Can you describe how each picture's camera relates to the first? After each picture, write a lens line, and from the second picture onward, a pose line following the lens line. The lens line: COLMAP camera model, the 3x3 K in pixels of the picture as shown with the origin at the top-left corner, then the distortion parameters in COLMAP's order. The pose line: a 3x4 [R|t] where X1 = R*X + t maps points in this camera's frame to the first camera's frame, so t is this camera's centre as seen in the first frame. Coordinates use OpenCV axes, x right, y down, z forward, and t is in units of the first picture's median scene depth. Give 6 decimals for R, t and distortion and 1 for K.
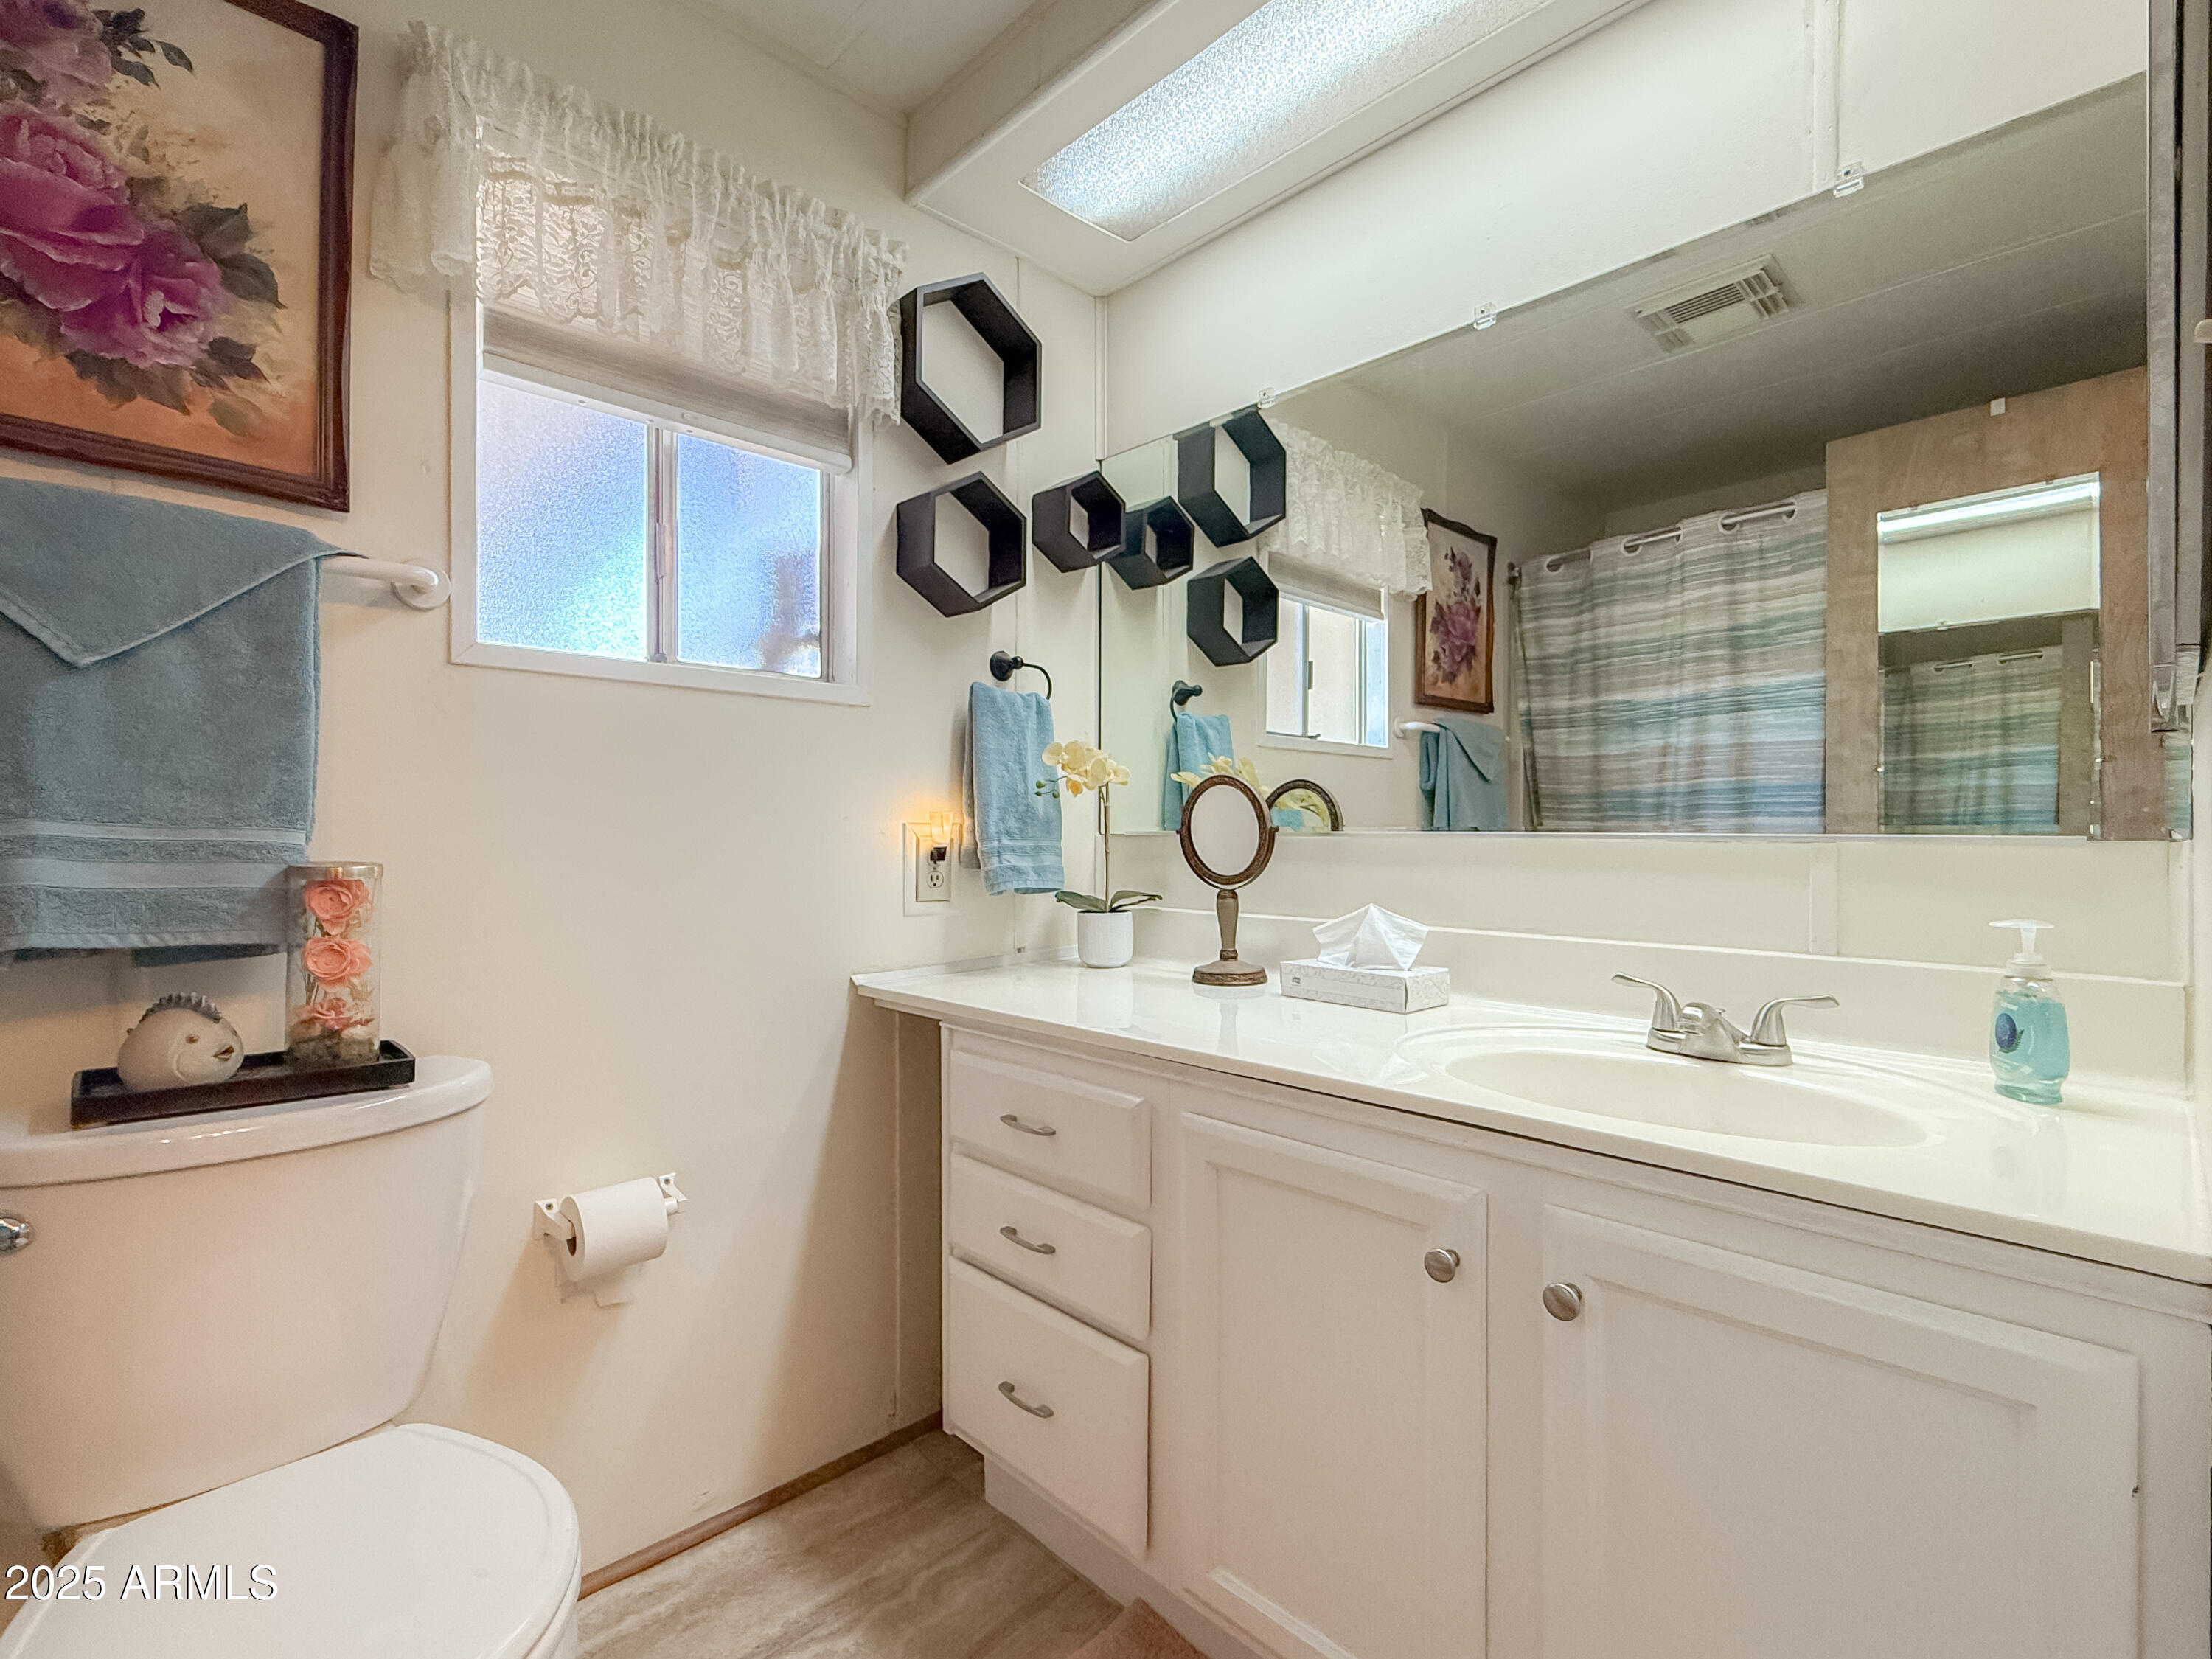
lens RADIAL K [[1043.4, 0, 1110.8], [0, 1043.4, 835.1], [0, 0, 1]] dist [0.000047, 0.001216]
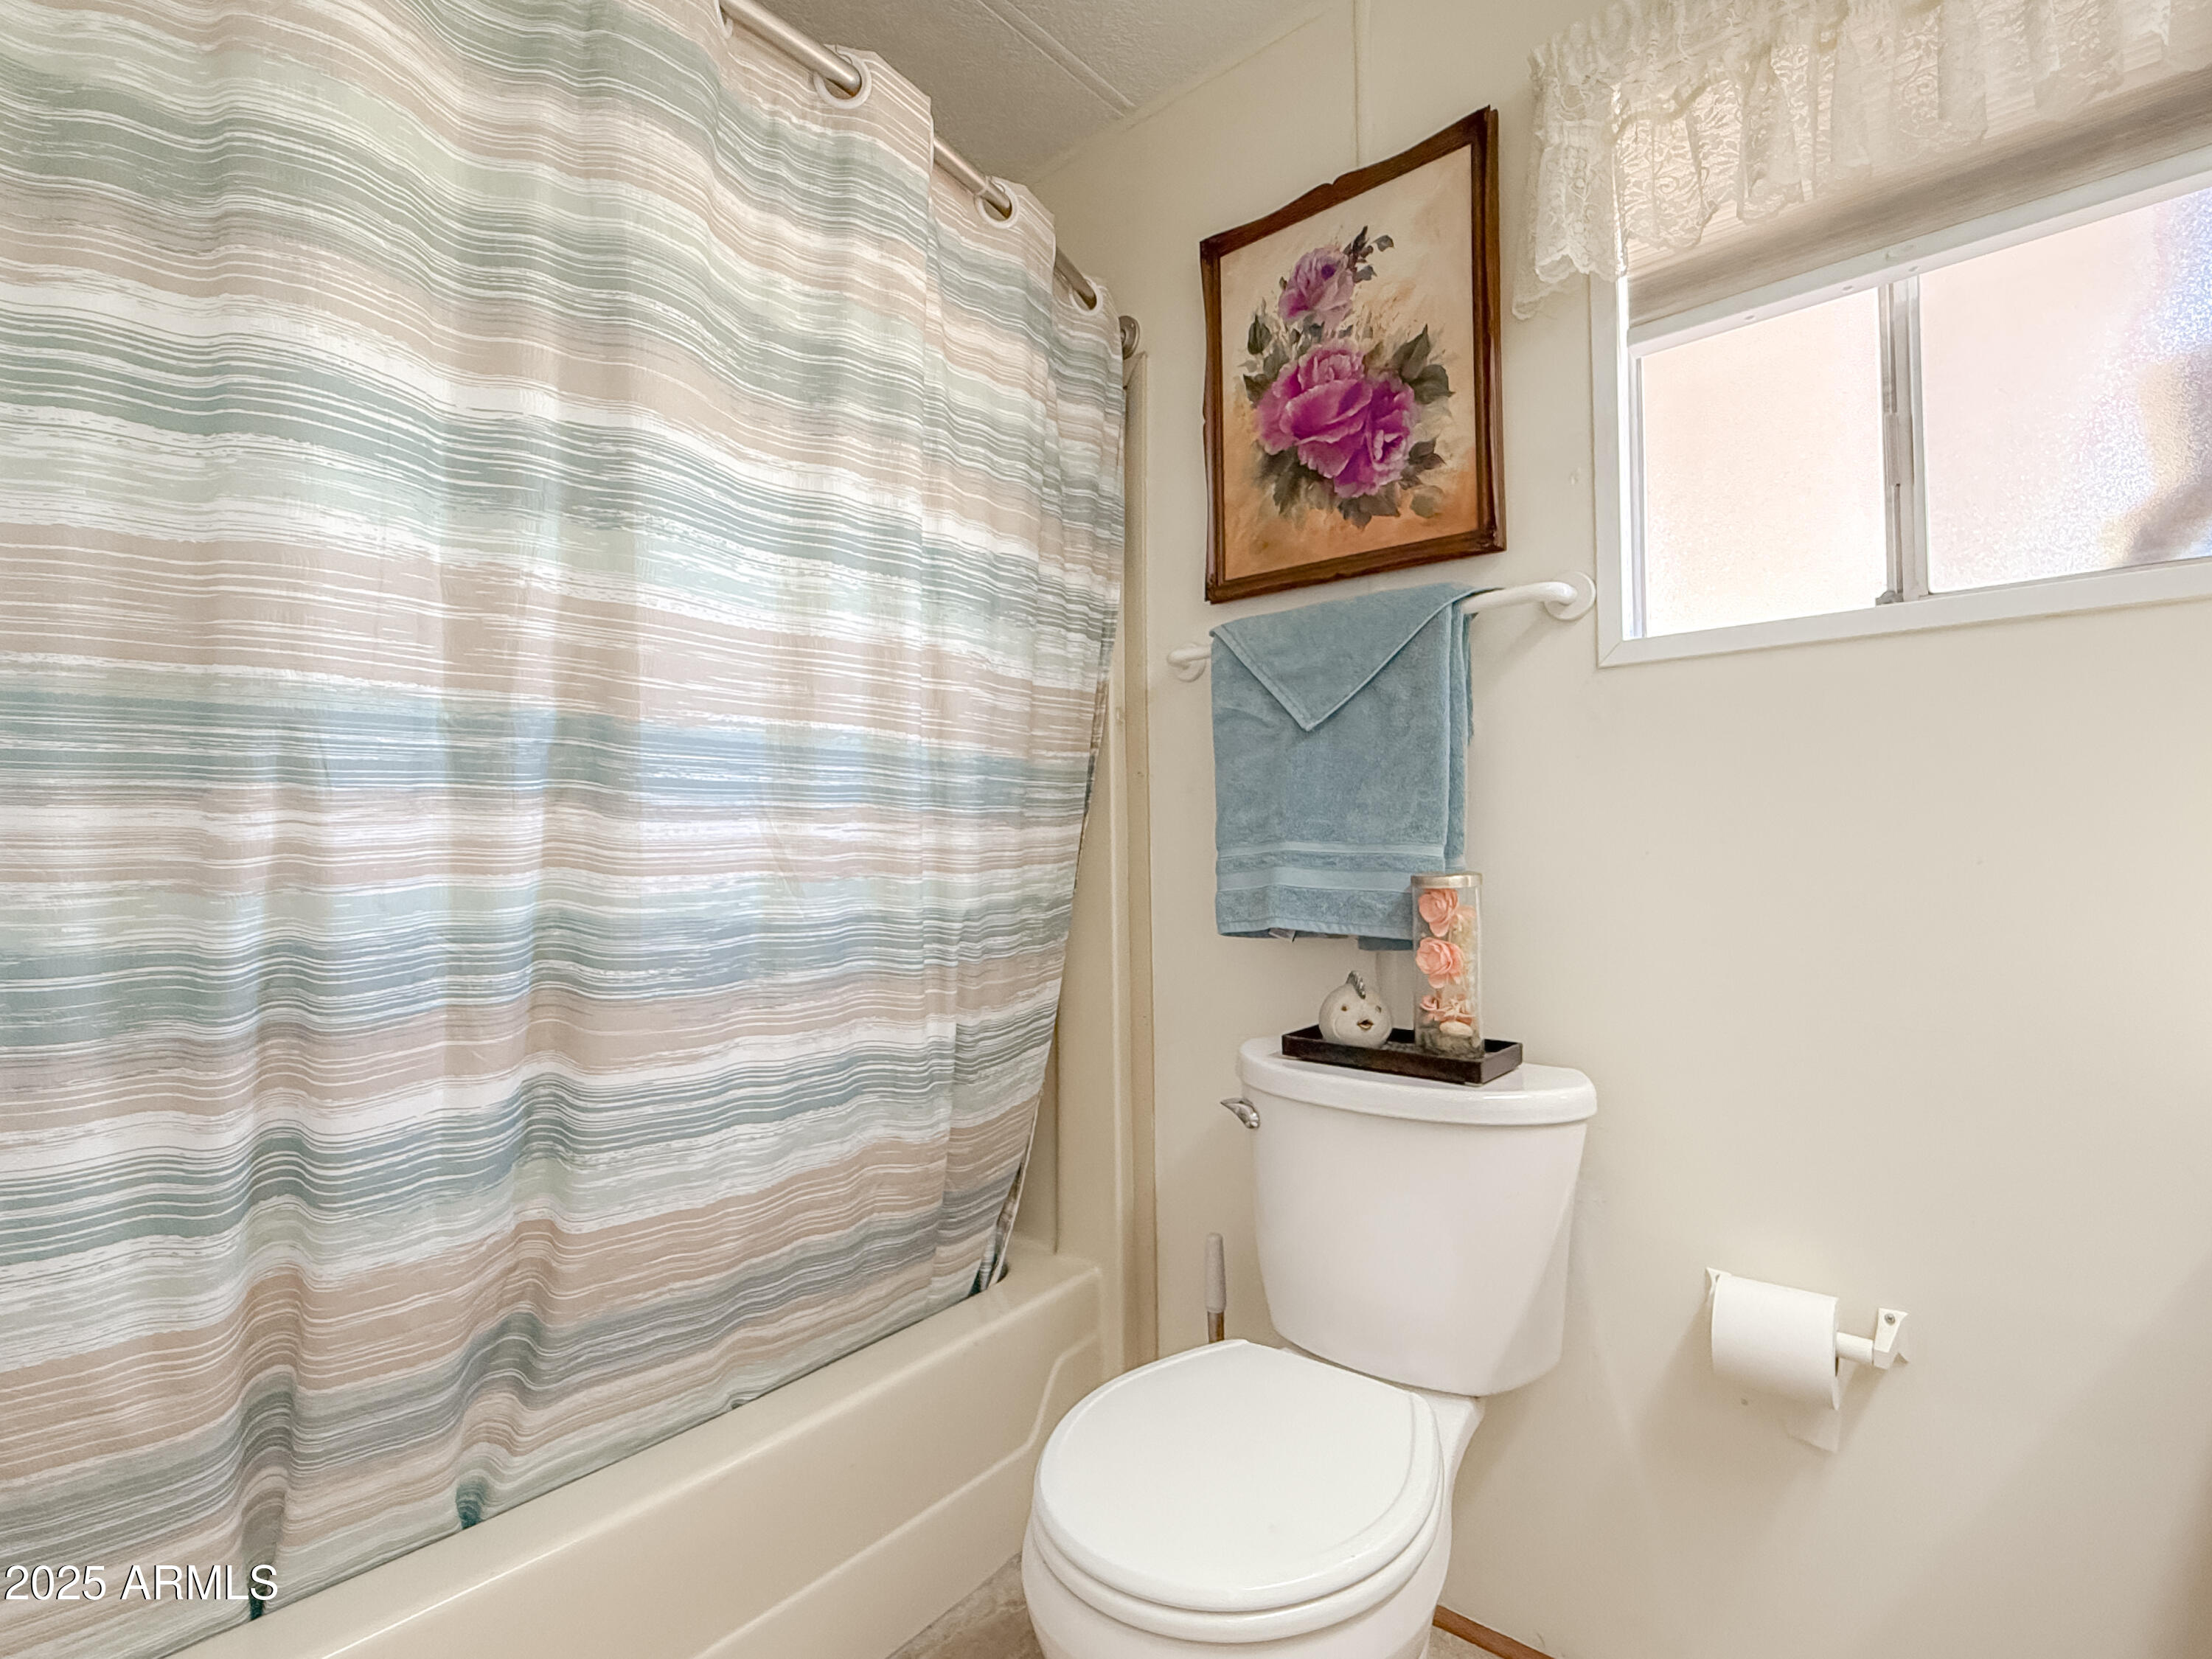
lens RADIAL K [[1043.4, 0, 1110.8], [0, 1043.4, 835.1], [0, 0, 1]] dist [0.000047, 0.001216]
pose [[0.085983, -0.015637, -0.996174, 0.345401], [0.017139, 0.999752, -0.014214, -0.004618], [0.996149, -0.015851, 0.086230, 0.545039]]
